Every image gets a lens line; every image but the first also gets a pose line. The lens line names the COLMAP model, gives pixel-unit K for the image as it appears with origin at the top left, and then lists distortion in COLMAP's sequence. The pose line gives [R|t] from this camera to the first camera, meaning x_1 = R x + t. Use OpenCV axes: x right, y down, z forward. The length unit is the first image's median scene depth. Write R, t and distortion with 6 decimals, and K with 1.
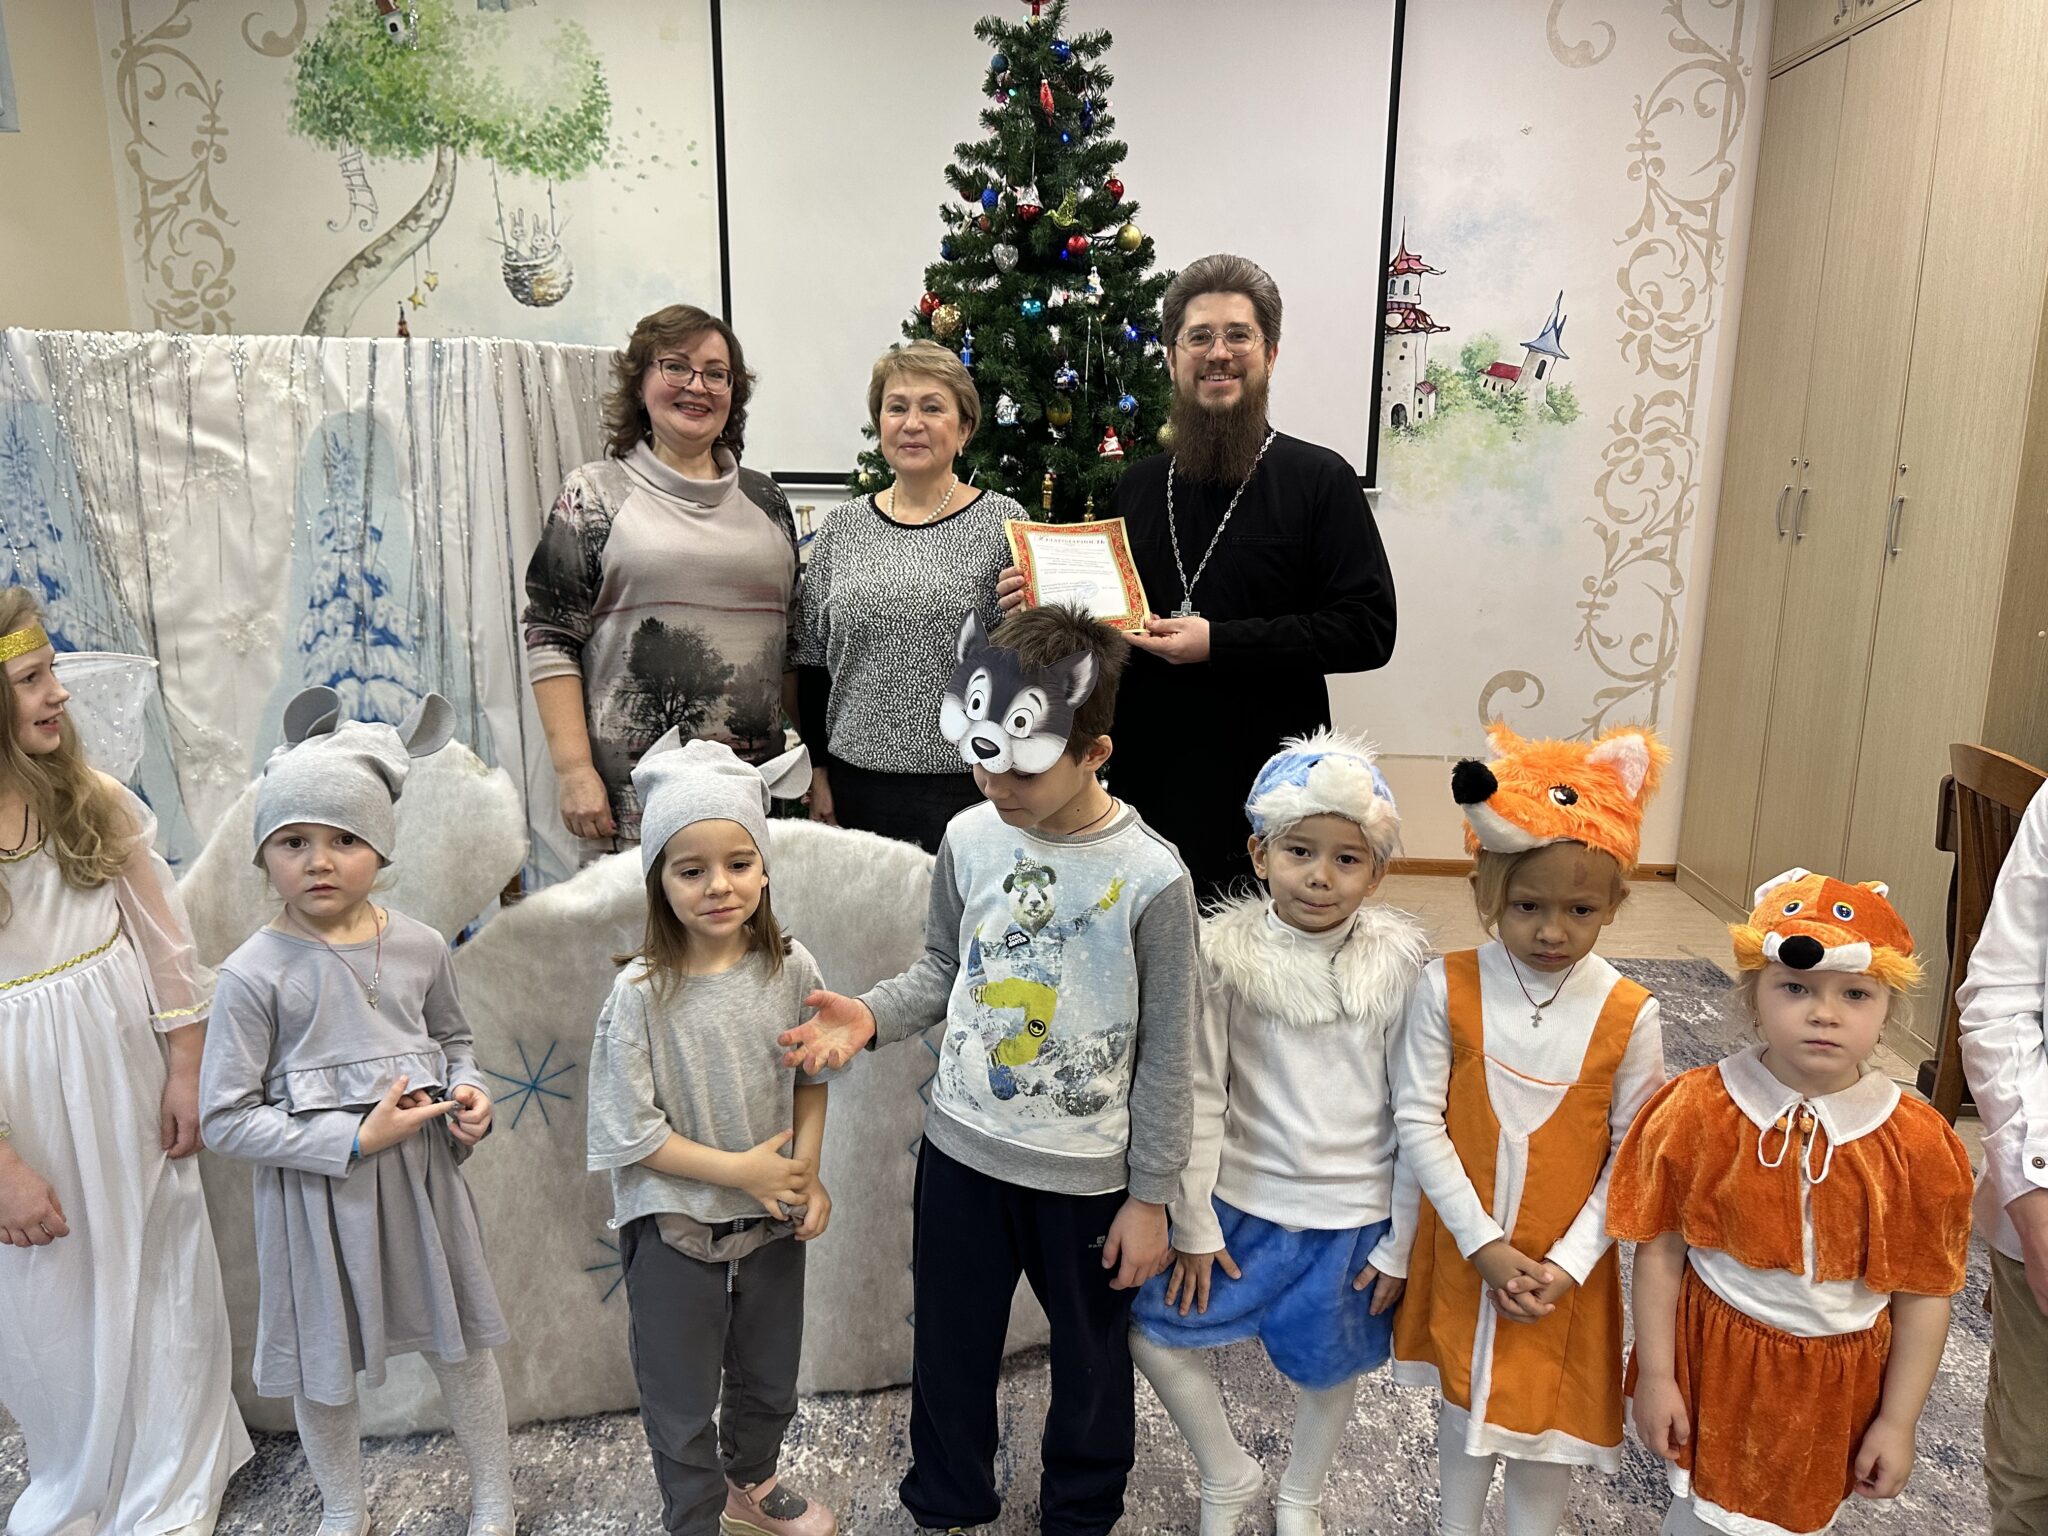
lens RADIAL K [[1451.7, 0, 1025.5], [0, 1451.7, 760.2], [0, 0, 1]] dist [0.017113, -0.026745]
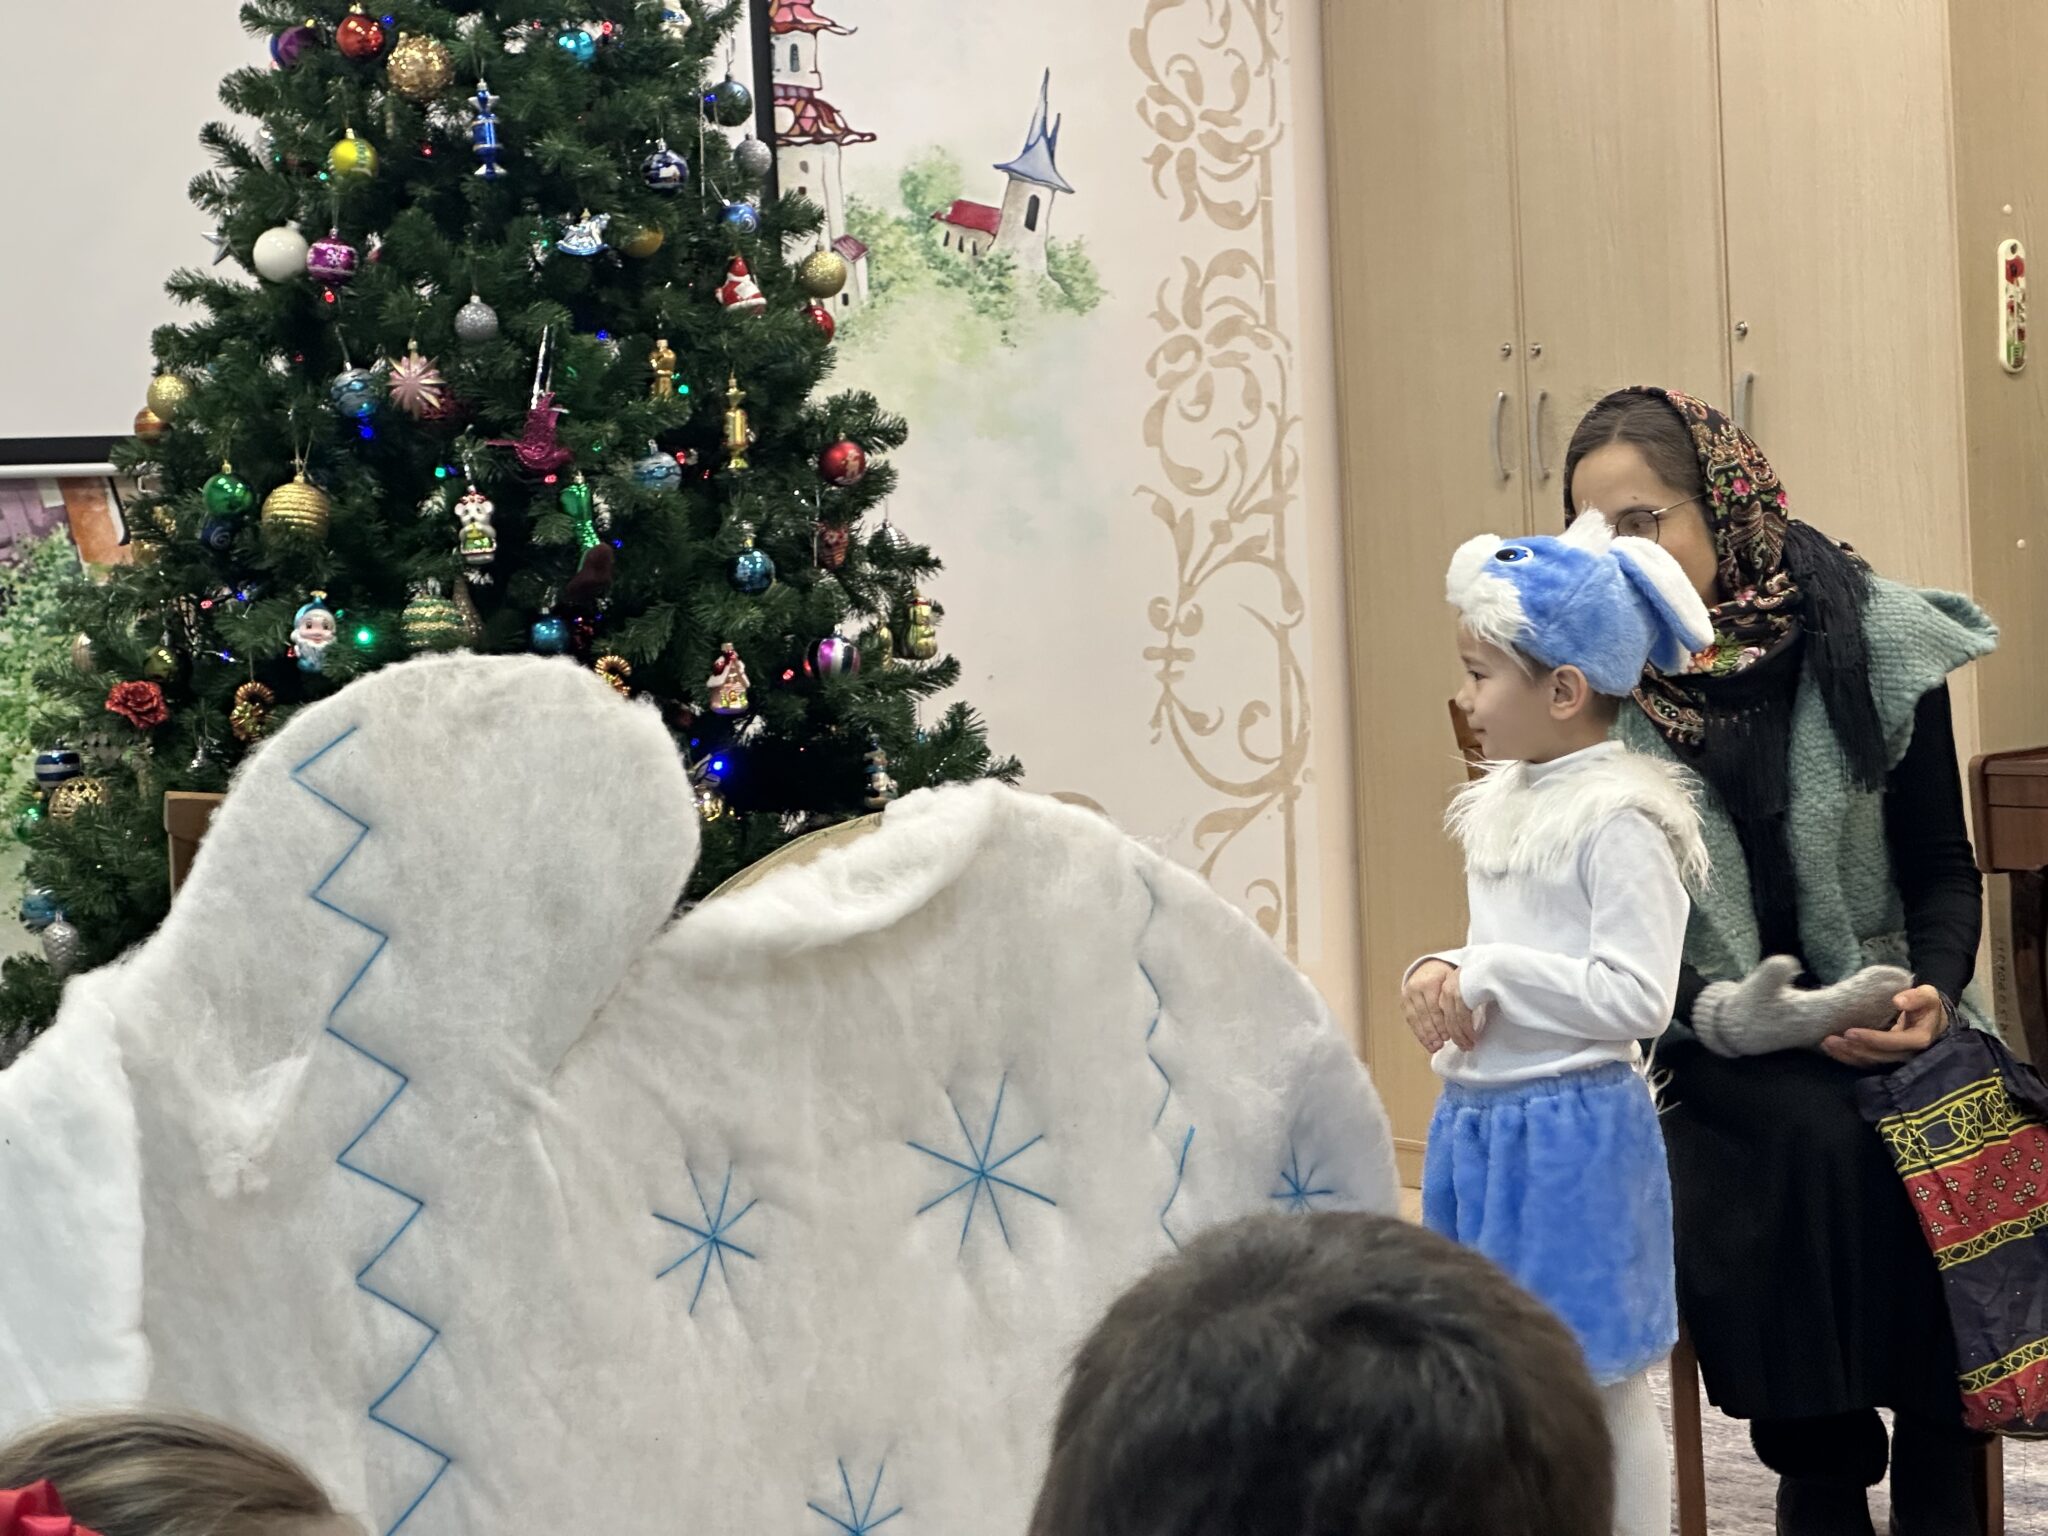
lens RADIAL K [[4549.5, 0, 1050.8], [0, 4549.5, 724.8], [0, 0, 1]] dist [-0.136832, 5.843090]
pose [[0.819218, -0.069418, 0.569265, -0.591347], [0.178966, 0.974019, -0.138772, 0.140891], [-0.544842, 0.215564, 0.810358, -0.293122]]
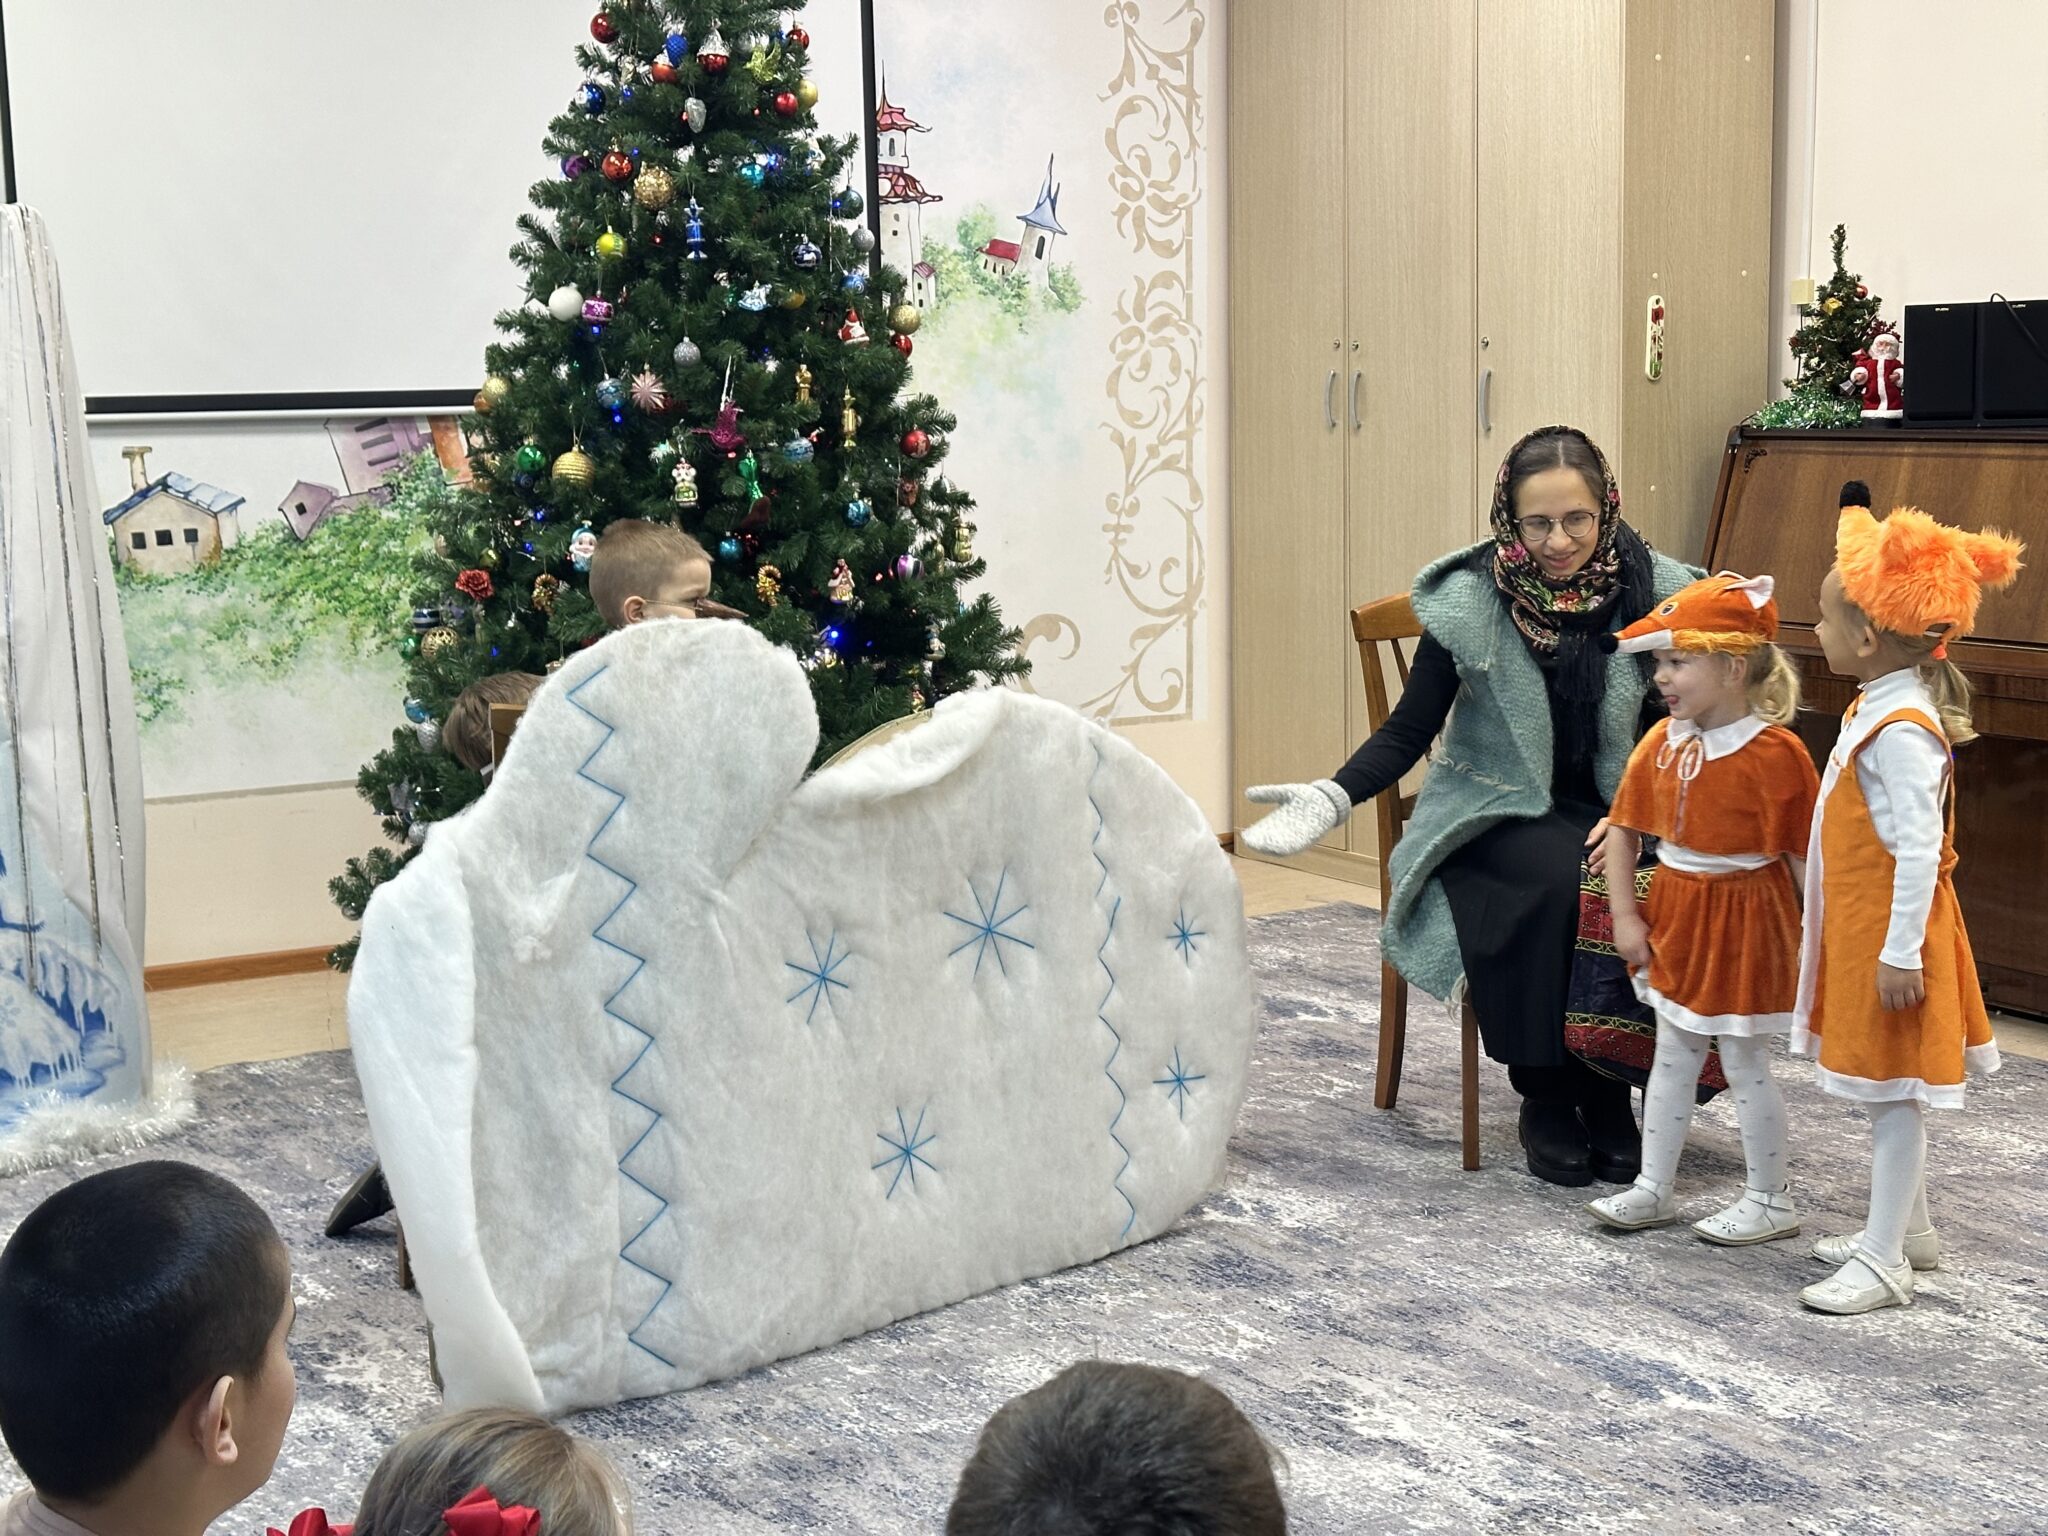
lens RADIAL K [[2816.4, 0, 1005.0], [0, 2816.4, 754.4], [0, 0, 1]] dist [0.194752, -0.406232]
pose [[0.829423, -0.104605, 0.548740, -0.584849], [0.151619, 0.987592, -0.040912, 0.080573], [-0.537651, 0.117133, 0.834992, -0.306247]]
